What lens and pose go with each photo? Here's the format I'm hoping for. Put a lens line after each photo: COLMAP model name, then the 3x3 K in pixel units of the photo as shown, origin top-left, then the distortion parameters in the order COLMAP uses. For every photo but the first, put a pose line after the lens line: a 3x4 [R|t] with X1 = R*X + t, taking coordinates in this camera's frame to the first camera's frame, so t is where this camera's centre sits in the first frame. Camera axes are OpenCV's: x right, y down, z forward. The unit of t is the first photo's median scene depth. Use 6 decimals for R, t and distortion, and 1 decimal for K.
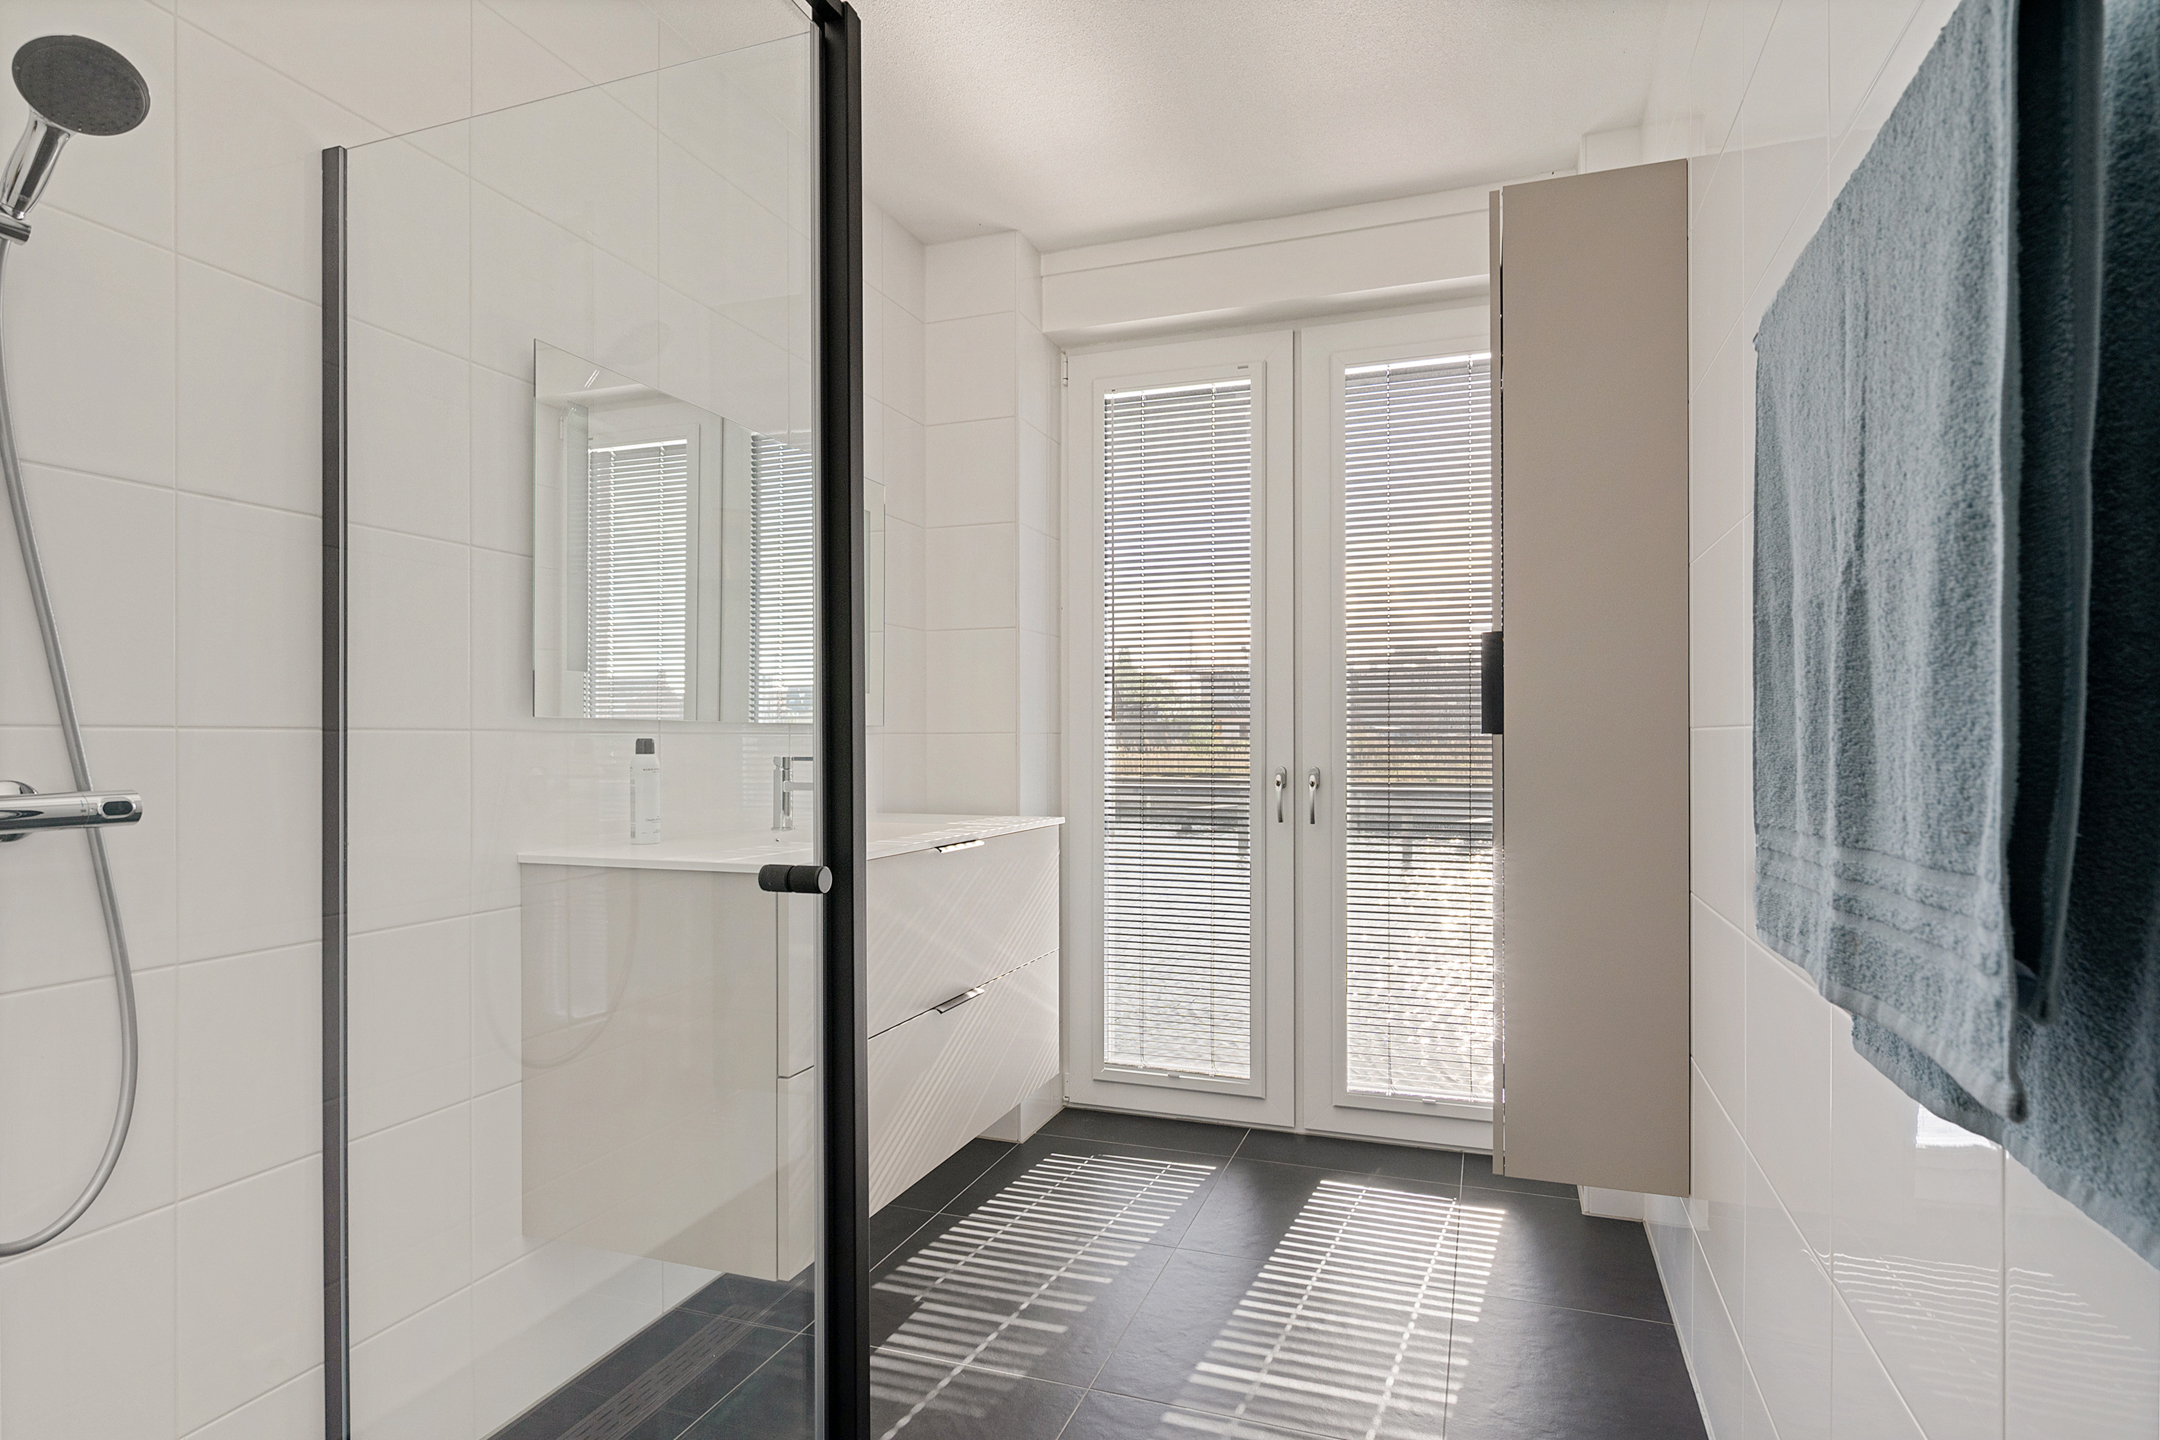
lens RADIAL K [[1167.1, 0, 1077.1], [0, 1167.1, 736.5], [0, 0, 1]] dist [-0.007922, 0.000170]
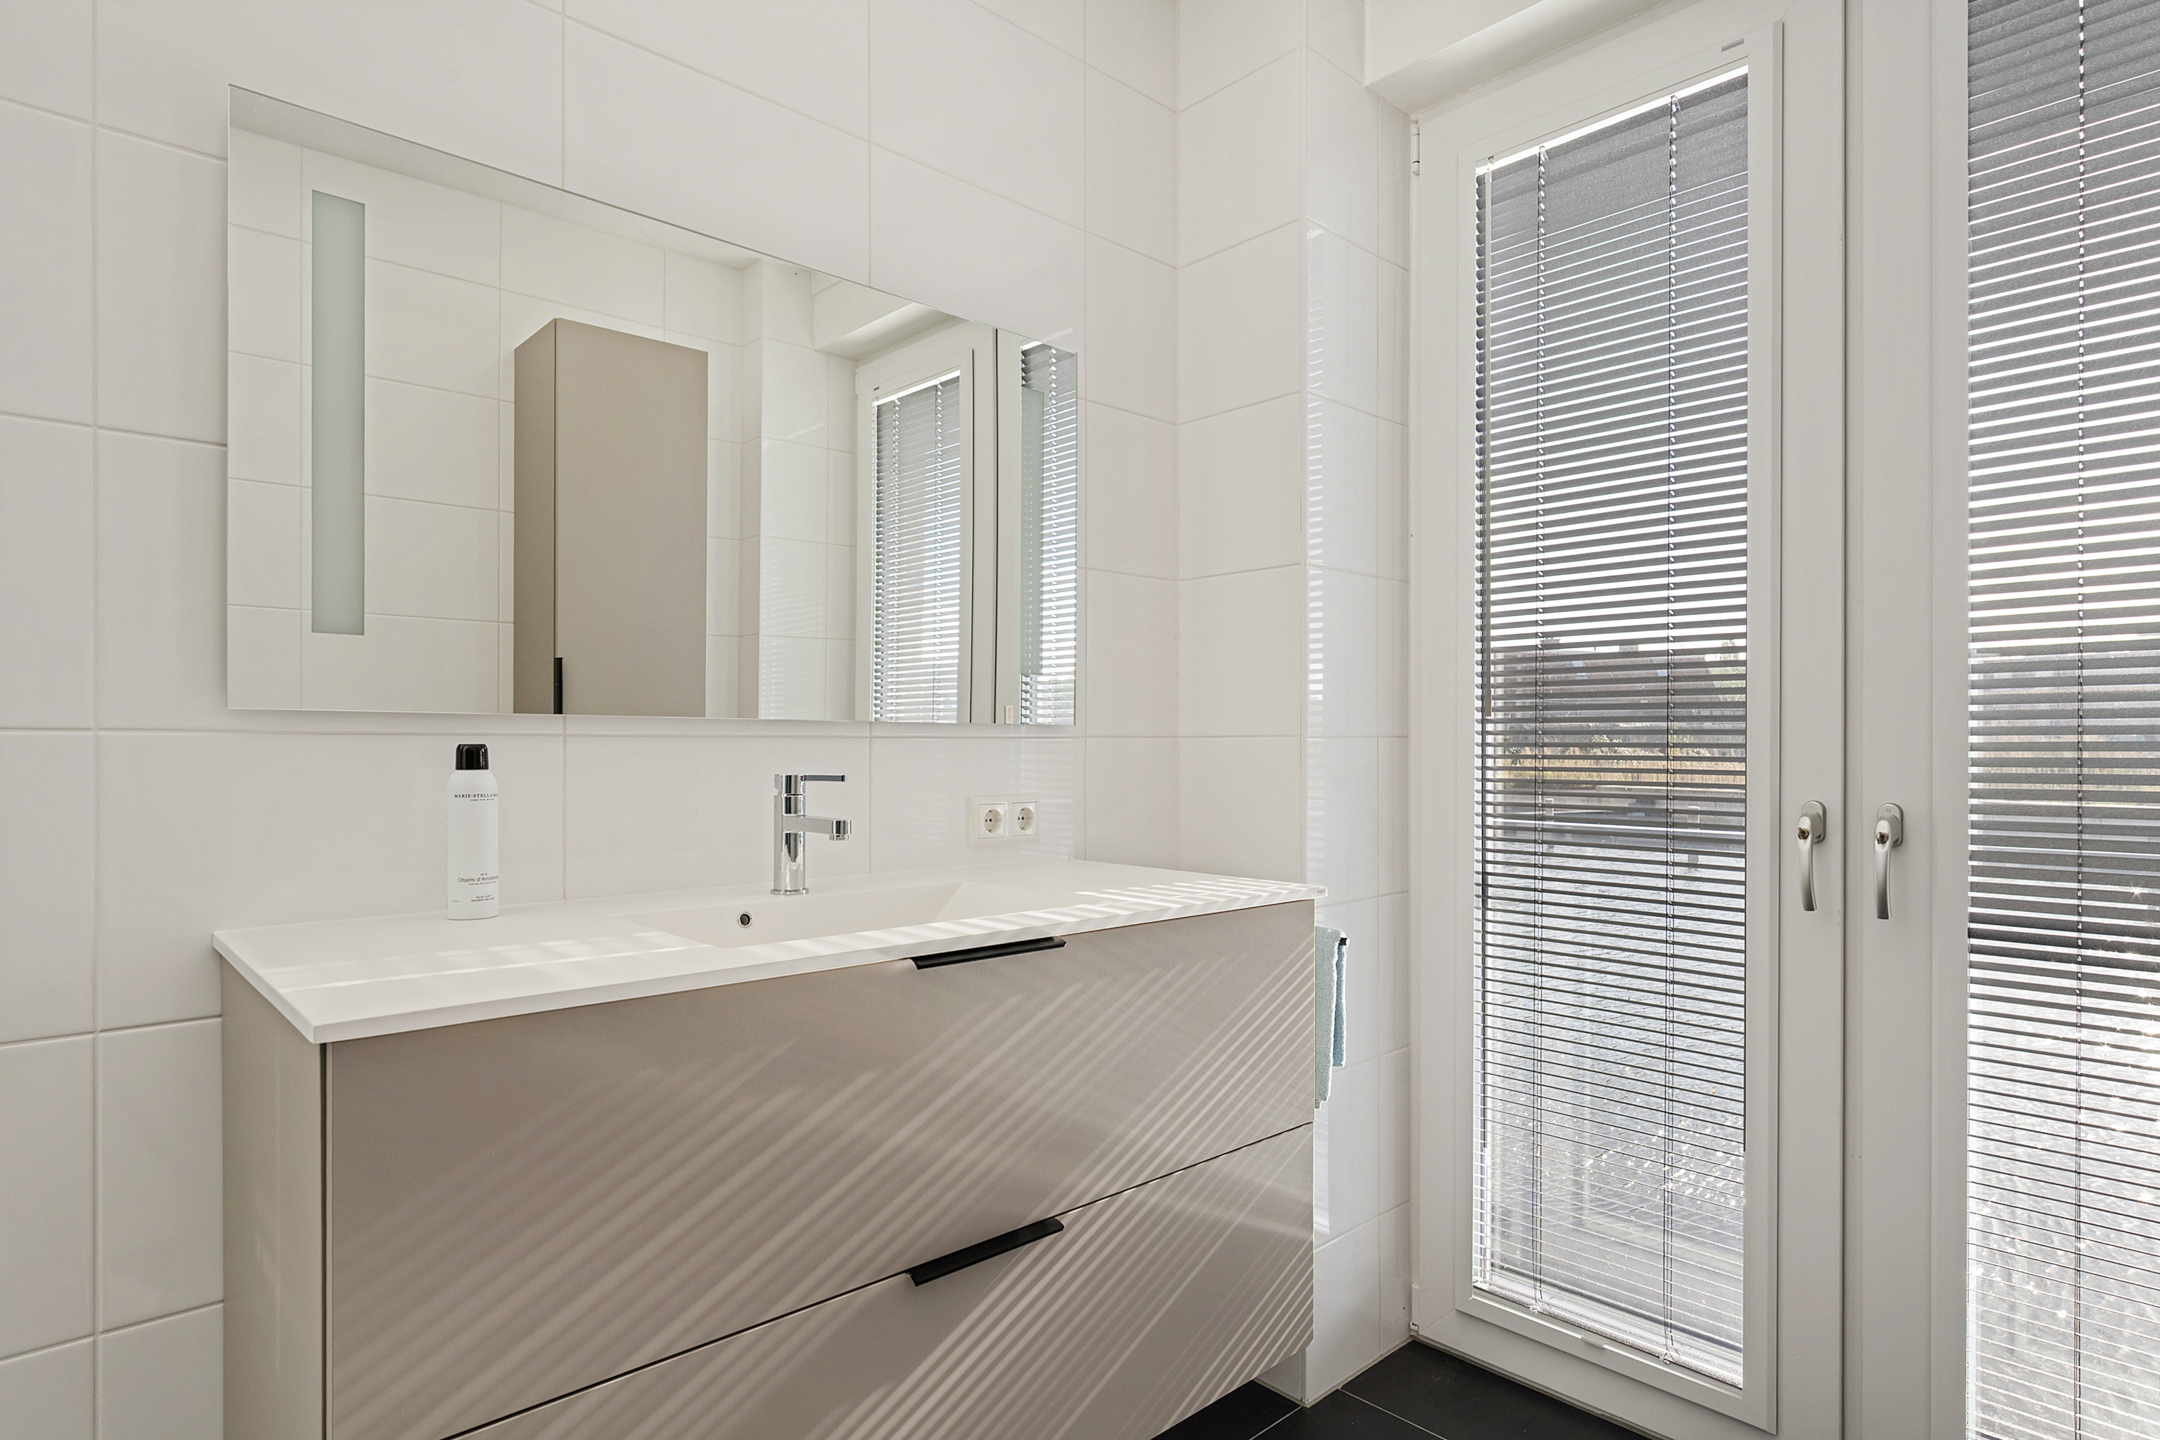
lens RADIAL K [[1167.1, 0, 1087.6], [0, 1167.1, 737.2], [0, 0, 1]] dist [-0.007922, 0.000170]
pose [[0.891655, 0.001419, -0.452714, 0.122870], [-0.002265, 0.999997, -0.001327, -0.001271], [0.452711, 0.002209, 0.891655, 0.399704]]
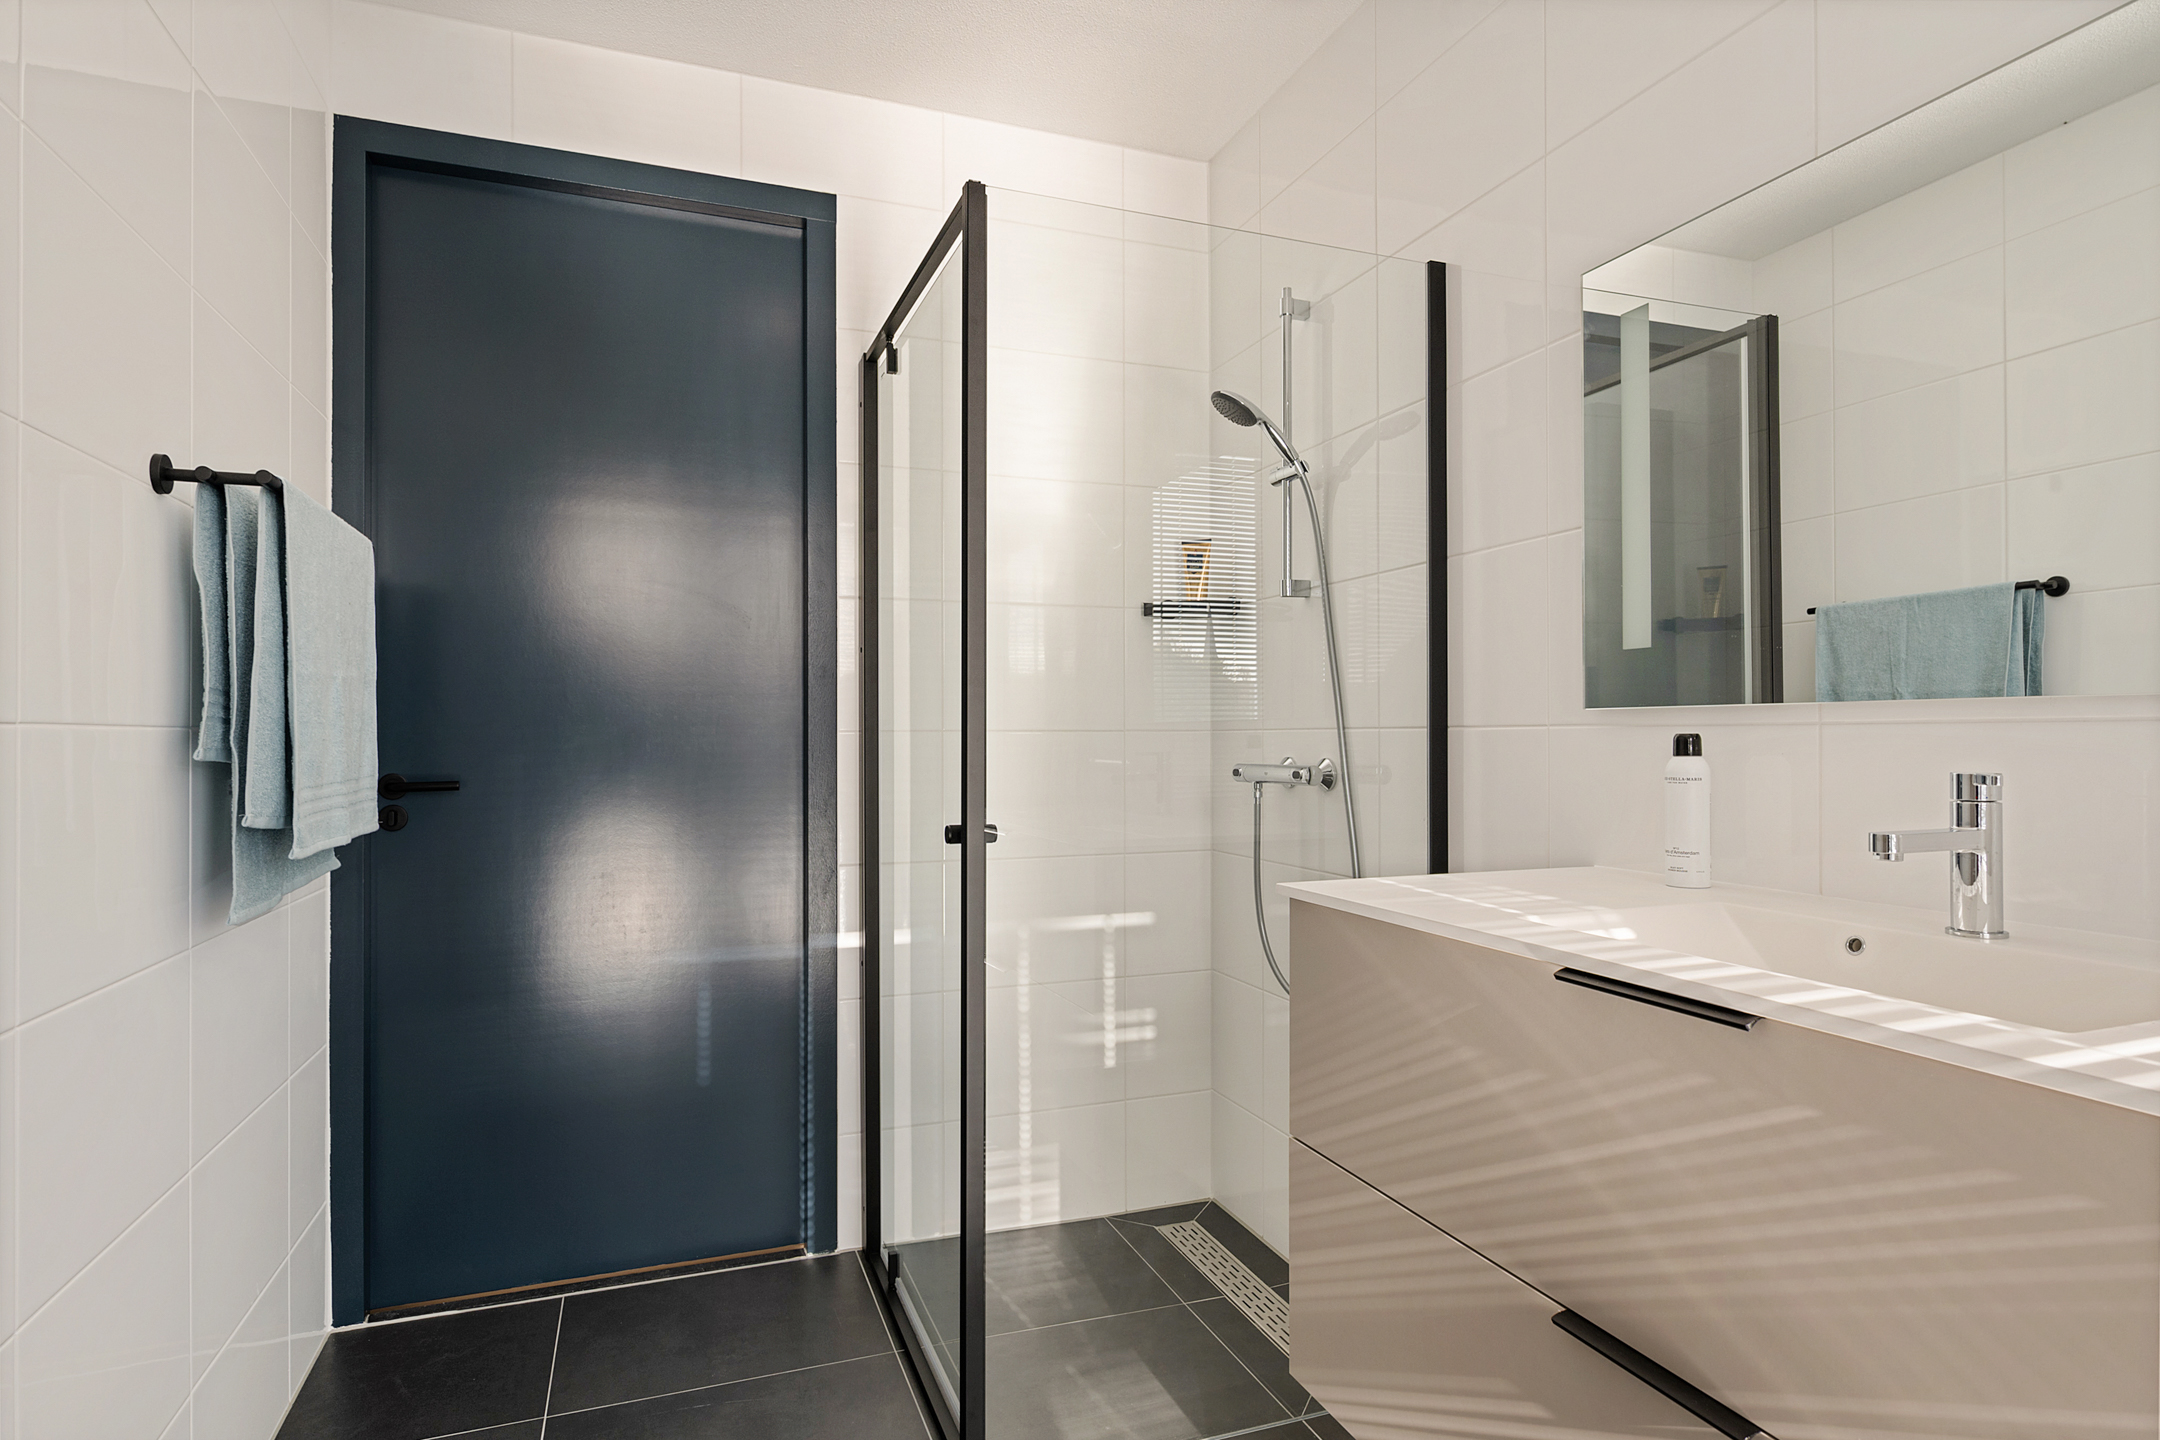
lens RADIAL K [[1167.1, 0, 1078.1], [0, 1167.1, 732.0], [0, 0, 1]] dist [-0.007922, 0.000170]
pose [[-0.764370, 0.008692, -0.644719, 0.225440], [0.012092, 0.999927, -0.000855, -0.001902], [0.644665, -0.008450, -0.764419, 0.848503]]
